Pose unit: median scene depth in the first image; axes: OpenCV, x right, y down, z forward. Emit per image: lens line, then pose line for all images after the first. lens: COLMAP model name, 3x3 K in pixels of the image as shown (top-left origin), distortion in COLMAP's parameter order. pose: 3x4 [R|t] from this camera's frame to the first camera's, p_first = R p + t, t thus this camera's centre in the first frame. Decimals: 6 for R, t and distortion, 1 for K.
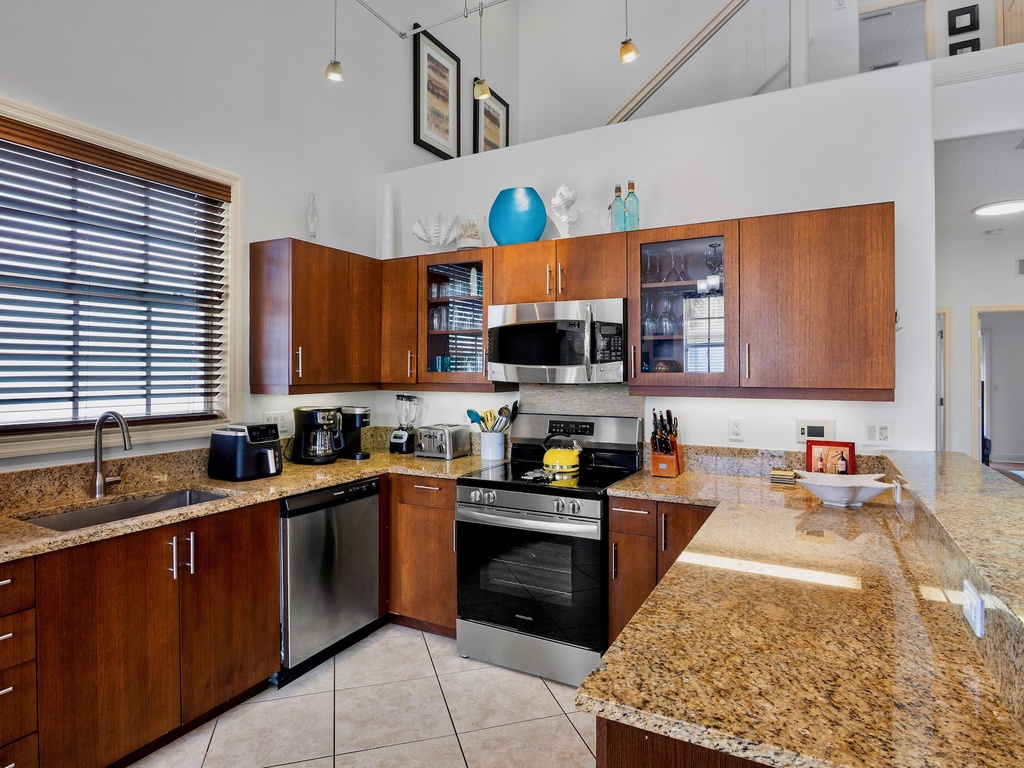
lens RADIAL K [[576.6, 0, 489.1], [0, 576.6, 369.8], [0, 0, 1]] dist [-0.013900, -0.003954]
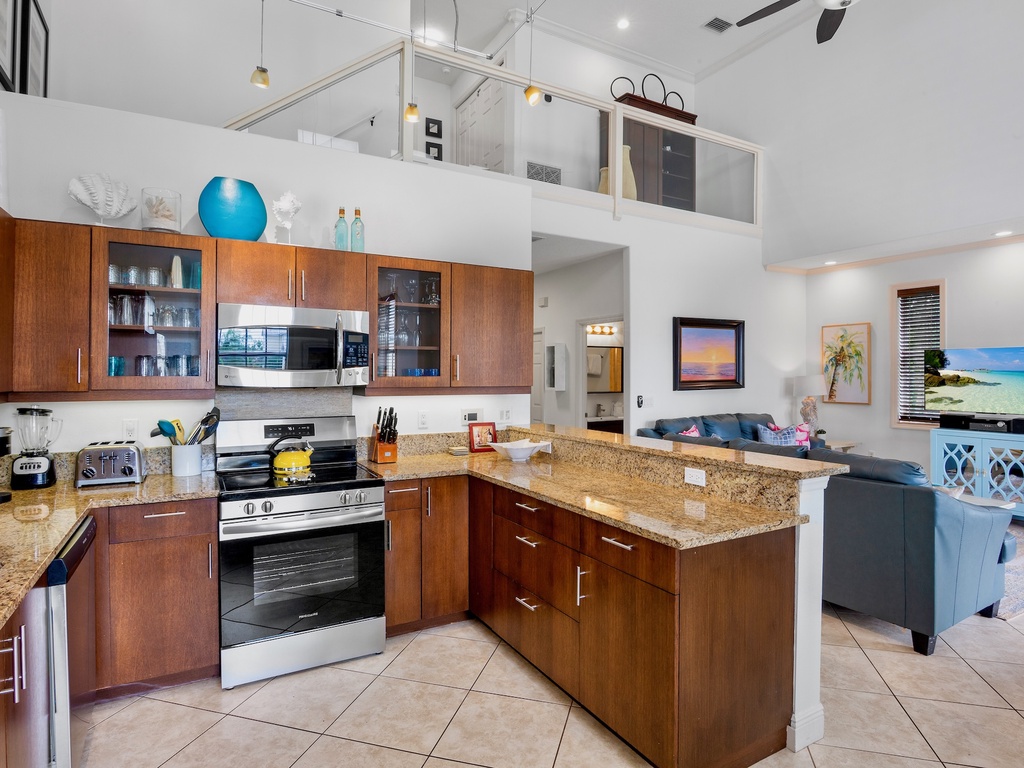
lens RADIAL K [[576.6, 0, 503.8], [0, 576.6, 377.8], [0, 0, 1]] dist [-0.013900, -0.003954]
pose [[0.534813, -0.004454, 0.844958, -0.553748], [-0.001109, 0.999982, 0.005973, 0.000519], [-0.844969, -0.004132, 0.534799, 0.144962]]
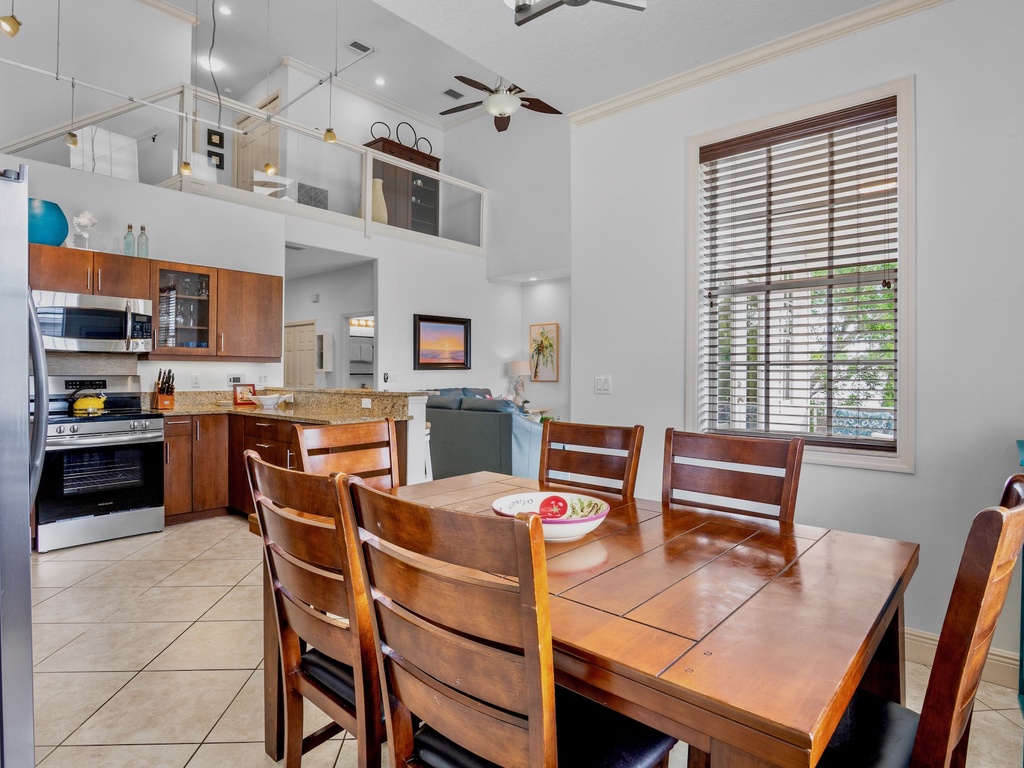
lens RADIAL K [[576.6, 0, 514.1], [0, 576.6, 373.7], [0, 0, 1]] dist [-0.013900, -0.003954]
pose [[0.219239, -0.000295, 0.975671, -1.050532], [-0.004245, 0.999990, 0.001256, 0.072383], [-0.975662, -0.004417, 0.219235, -0.337516]]
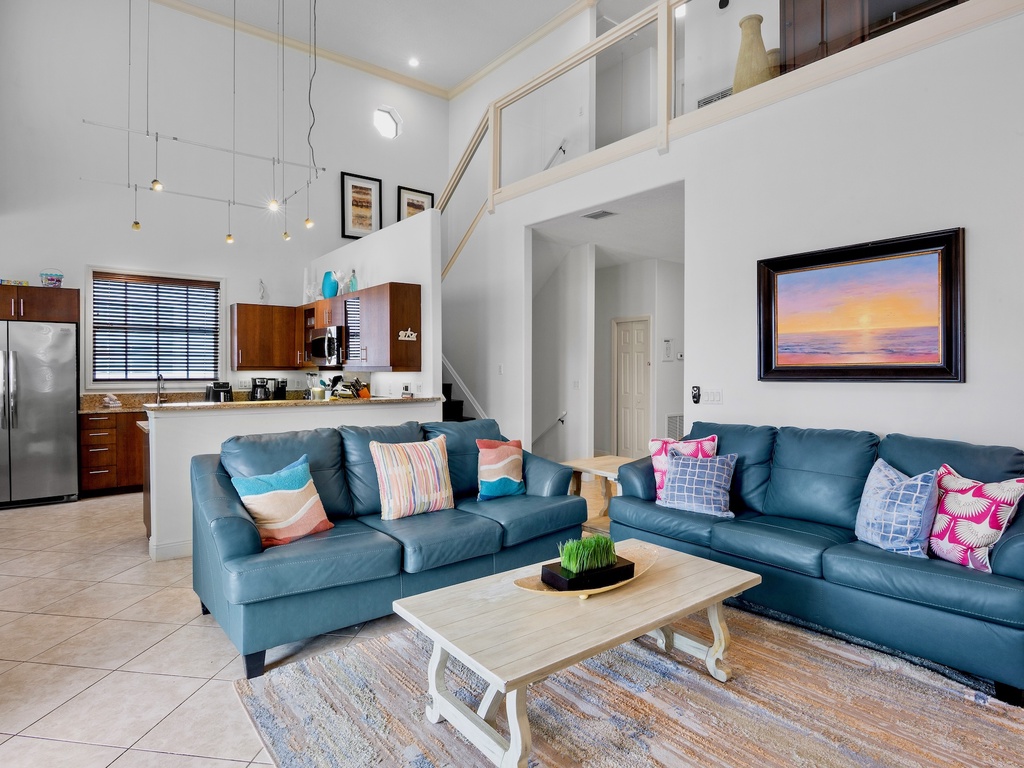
lens RADIAL K [[576.6, 0, 504.1], [0, 576.6, 382.7], [0, 0, 1]] dist [-0.013900, -0.003954]
pose [[0.910213, 0.011917, -0.413968, 1.579549], [-0.001748, 0.999688, 0.024935, 0.031817], [0.414136, -0.021972, 0.909950, -0.665270]]
